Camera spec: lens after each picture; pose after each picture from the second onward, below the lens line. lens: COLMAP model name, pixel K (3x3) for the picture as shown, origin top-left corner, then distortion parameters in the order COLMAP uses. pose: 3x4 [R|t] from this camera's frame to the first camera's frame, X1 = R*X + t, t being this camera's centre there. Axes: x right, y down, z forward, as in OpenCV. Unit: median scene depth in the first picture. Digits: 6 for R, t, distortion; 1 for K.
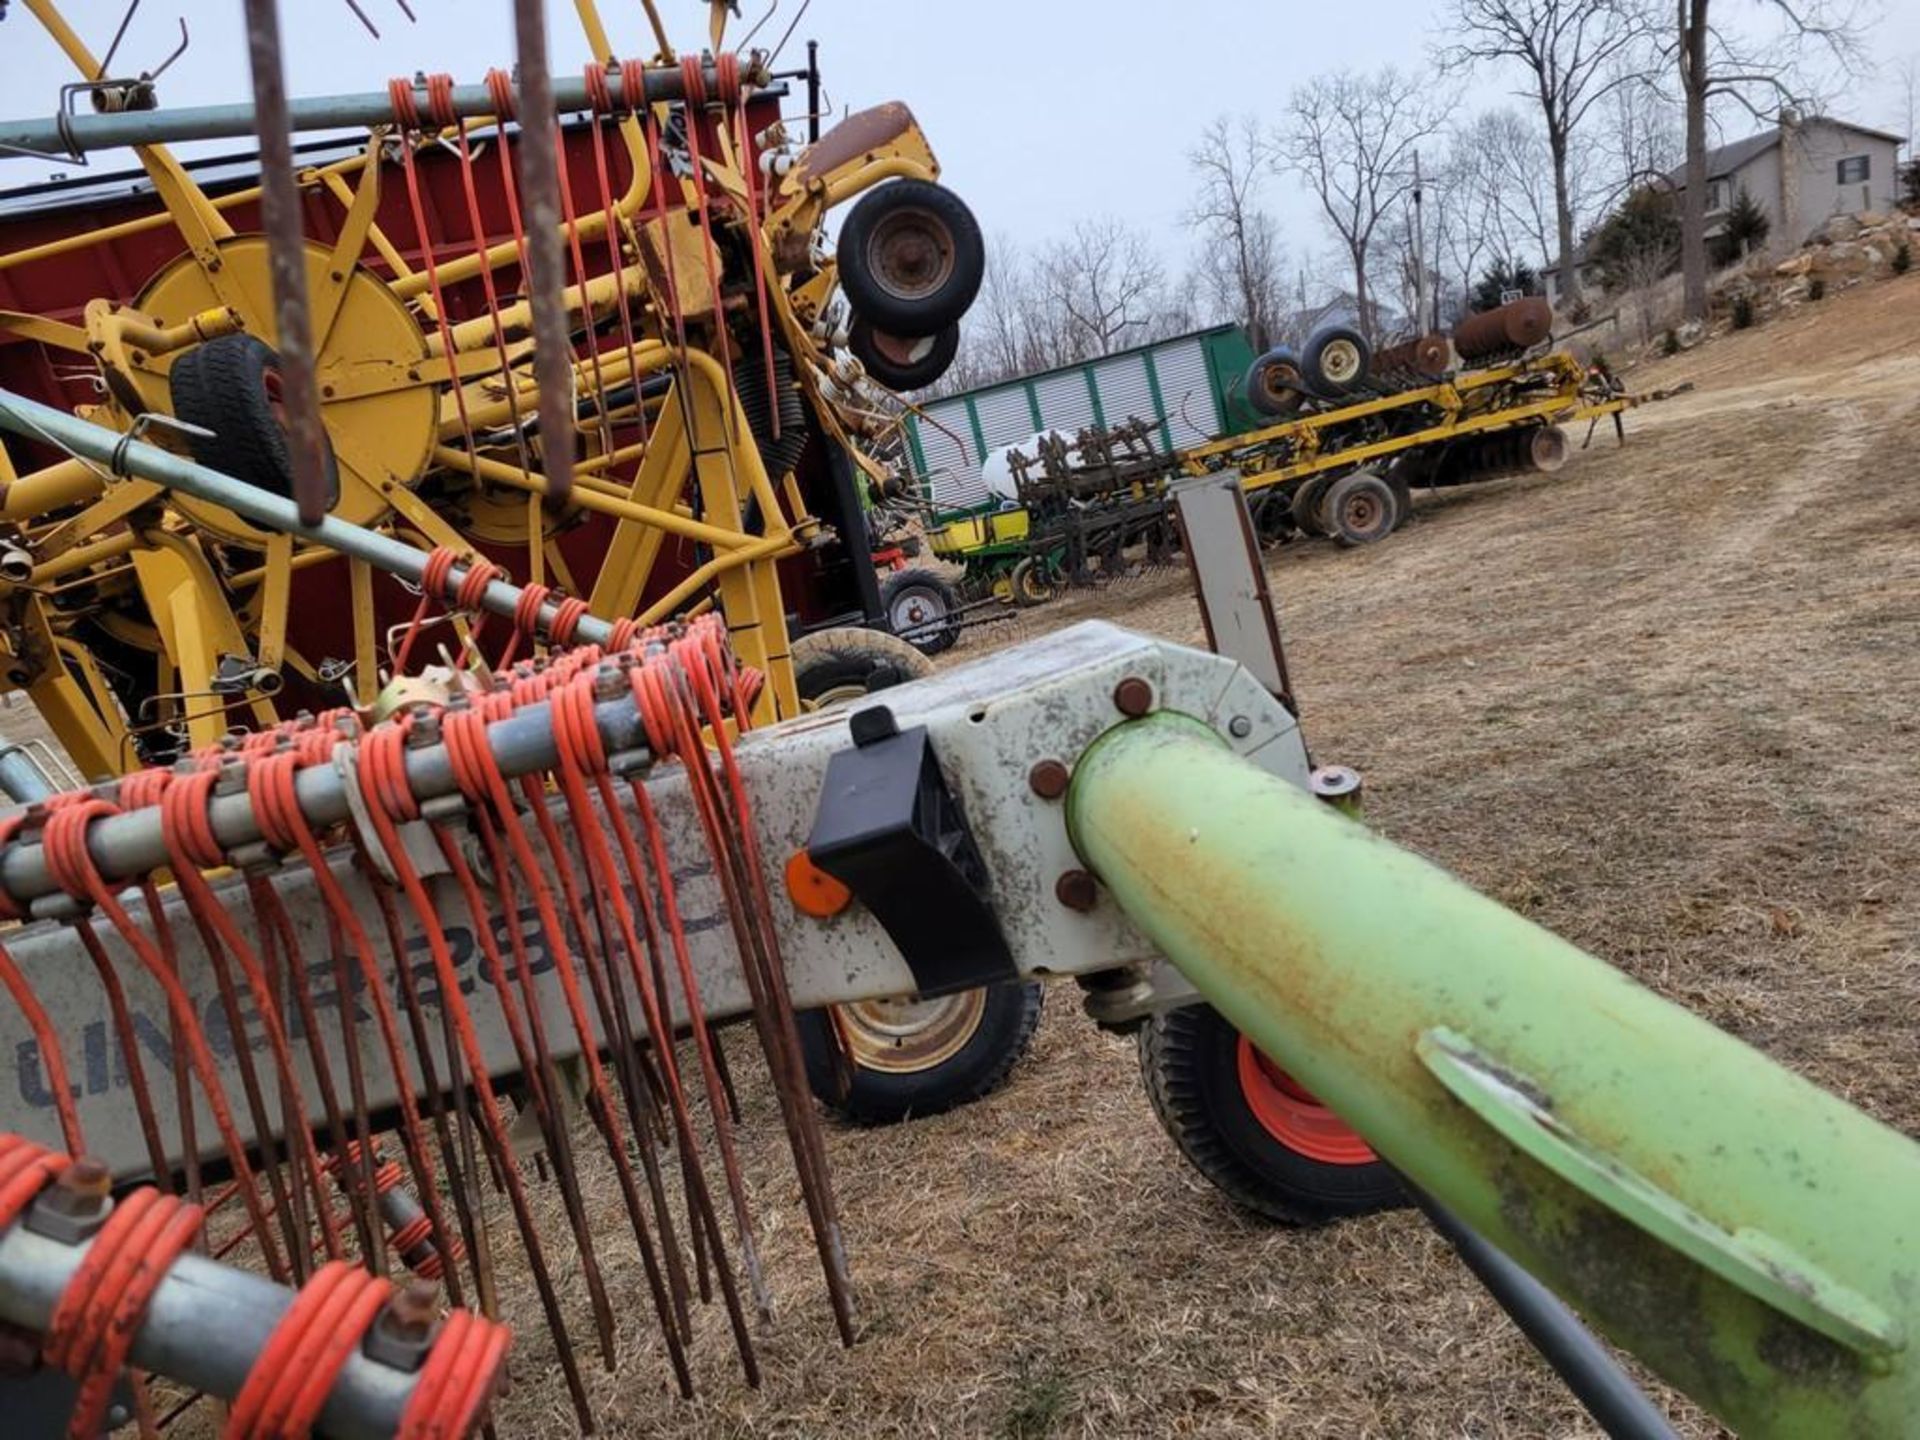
lens RADIAL K [[1423.6, 0, 946.4], [0, 1423.6, 727.9], [0, 0, 1]] dist [0.072832, -0.054327]
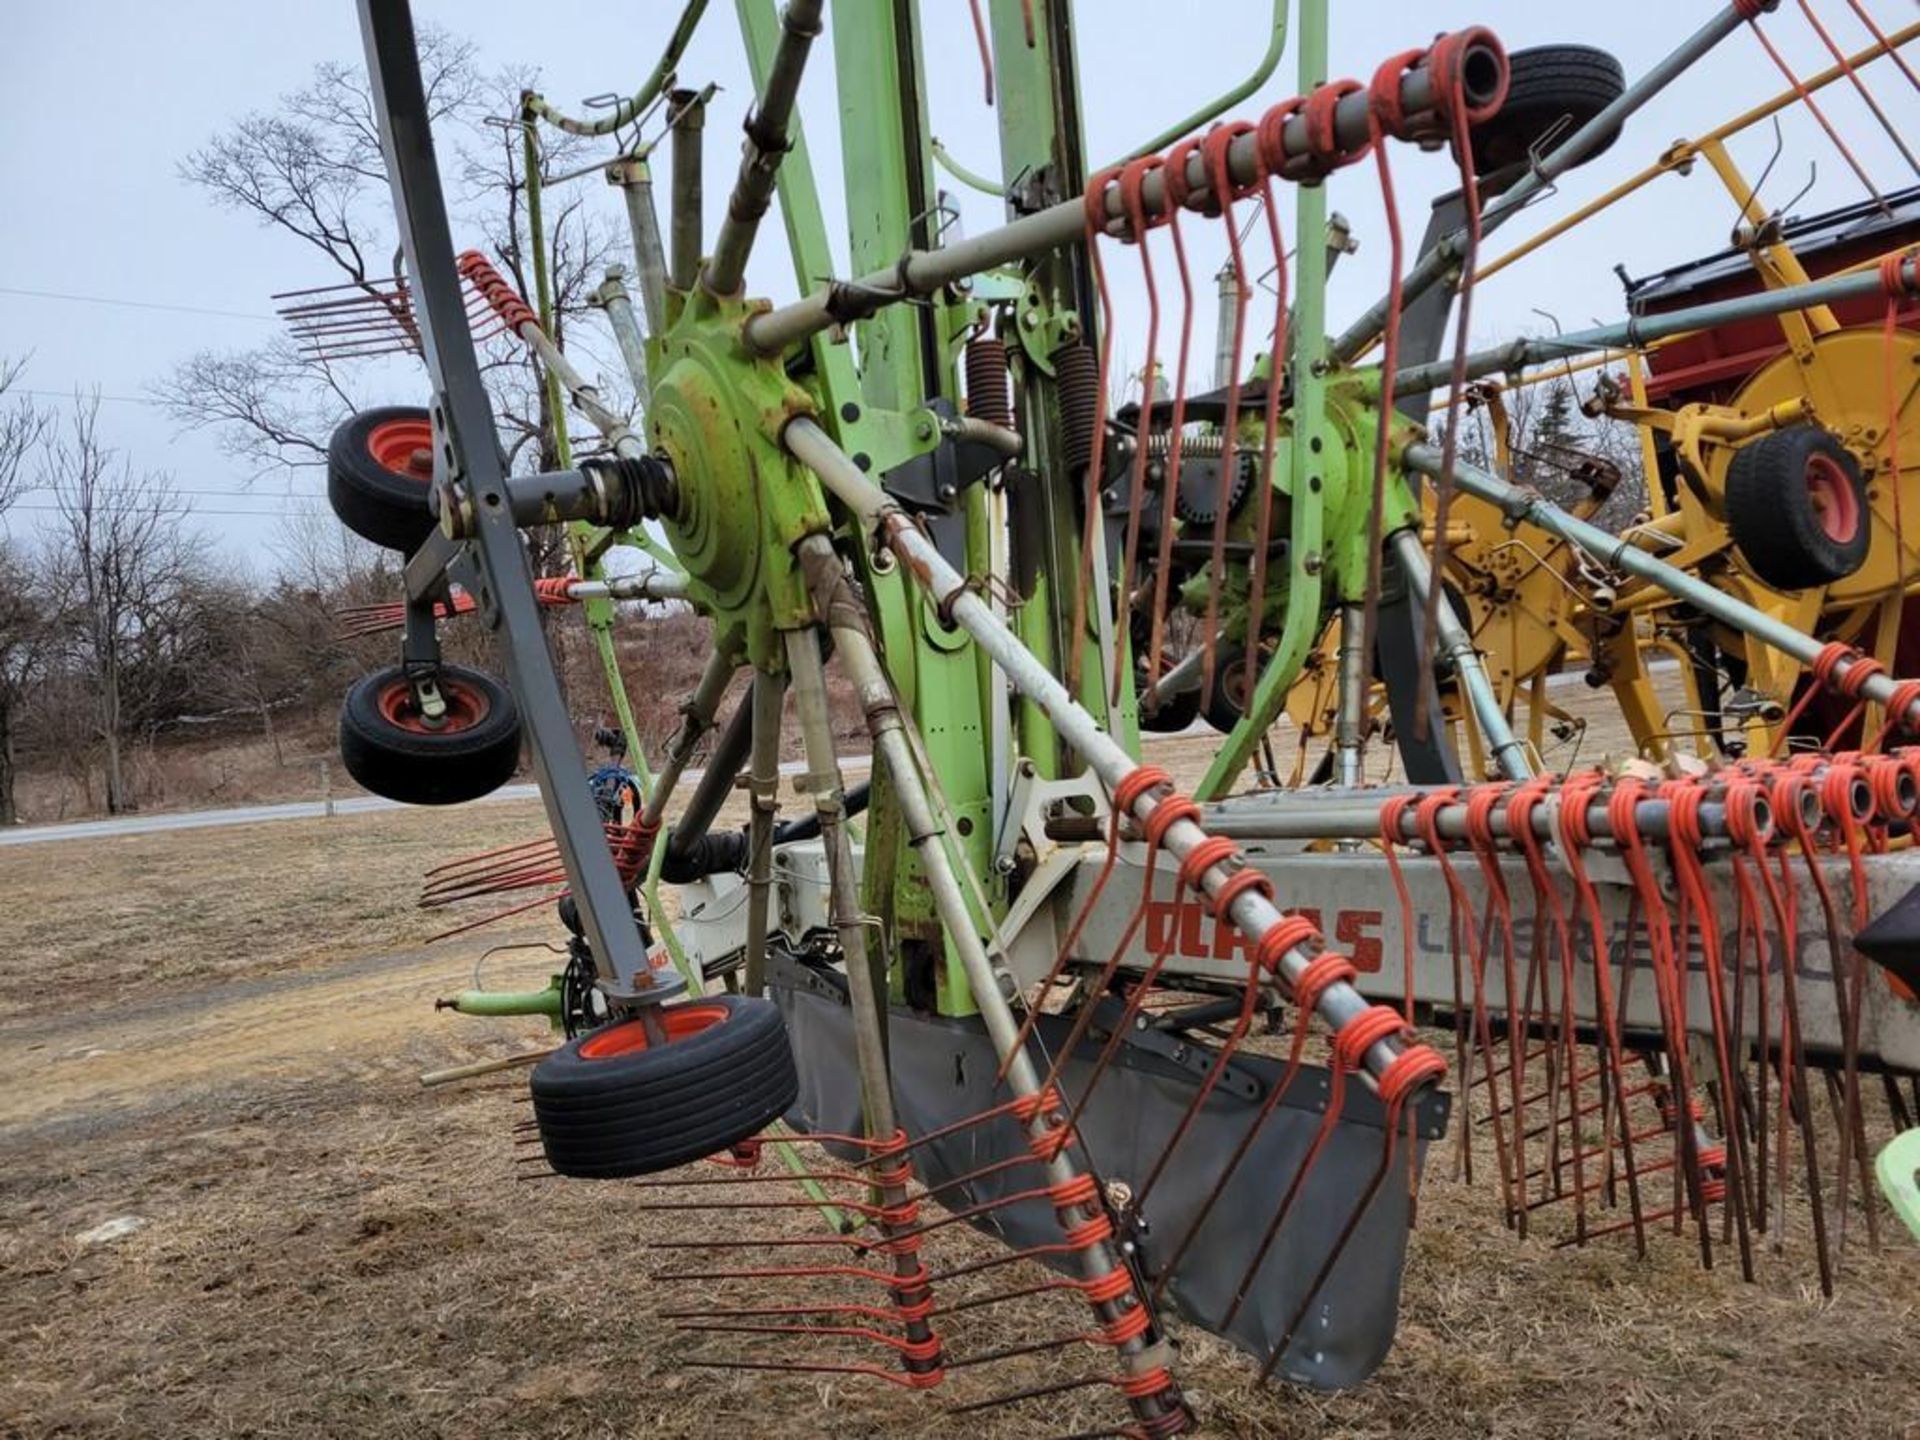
lens RADIAL K [[1433.3, 0, 952.0], [0, 1433.3, 775.8], [0, 0, 1]] dist [0.073148, -0.049115]
pose [[0.481082, 0.194875, -0.854742, 0.251999], [-0.149230, 0.978955, 0.139203, -0.051487], [0.863881, 0.060585, 0.500039, -0.178409]]
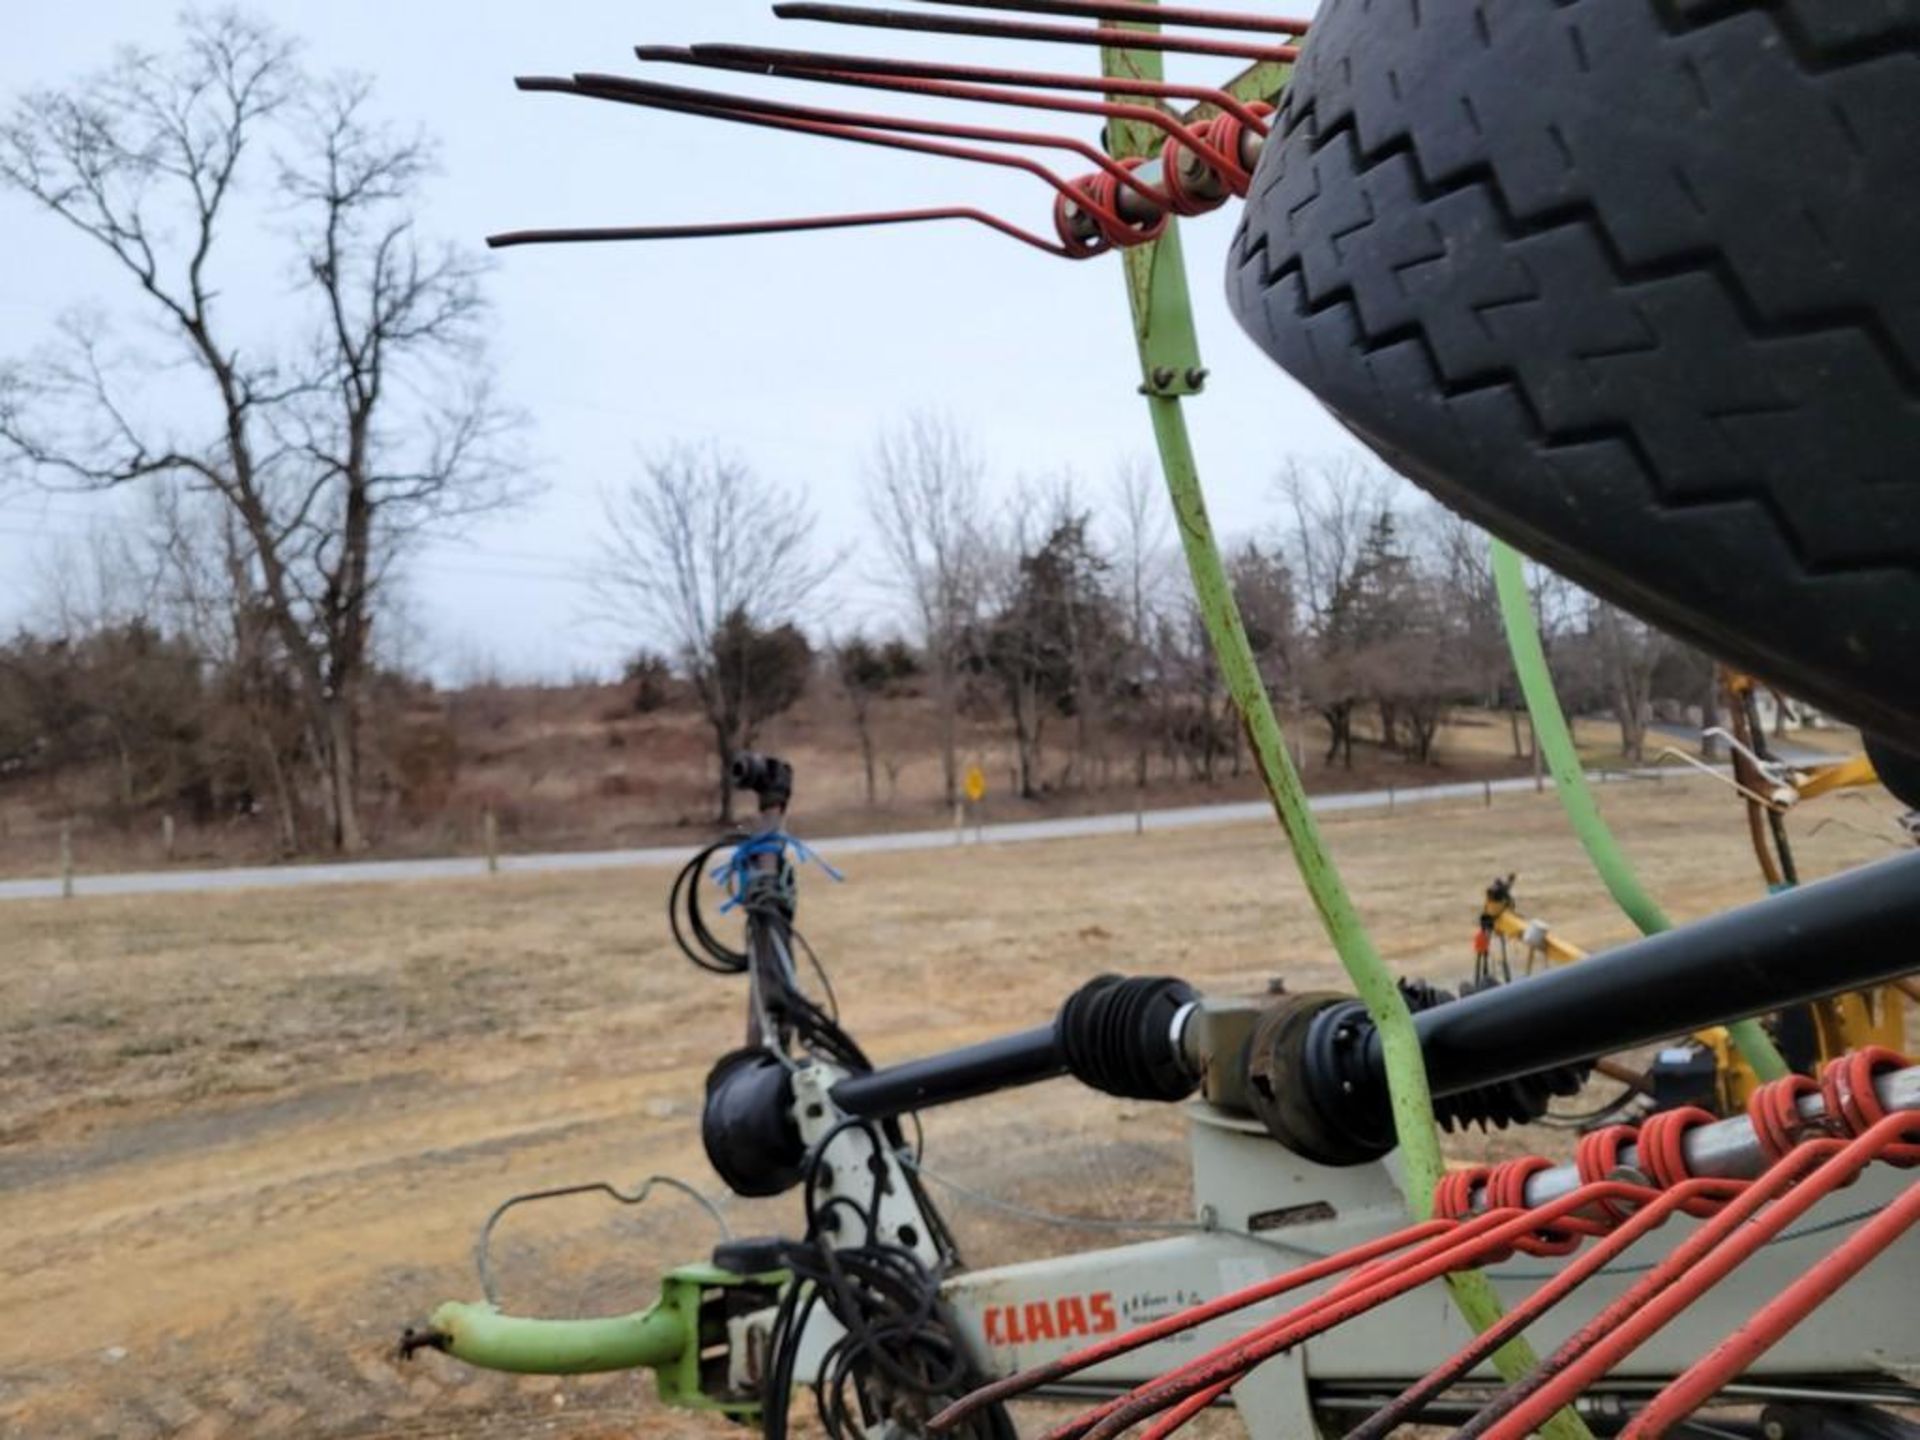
lens RADIAL K [[1390.3, 0, 864.3], [0, 1390.3, 779.4], [0, 0, 1]] dist [0.047706, -0.048430]
pose [[0.573137, 0.157411, -0.804199, -0.860154], [-0.196700, 0.979112, 0.051464, 0.183242], [0.795502, 0.128690, 0.592128, -0.112127]]
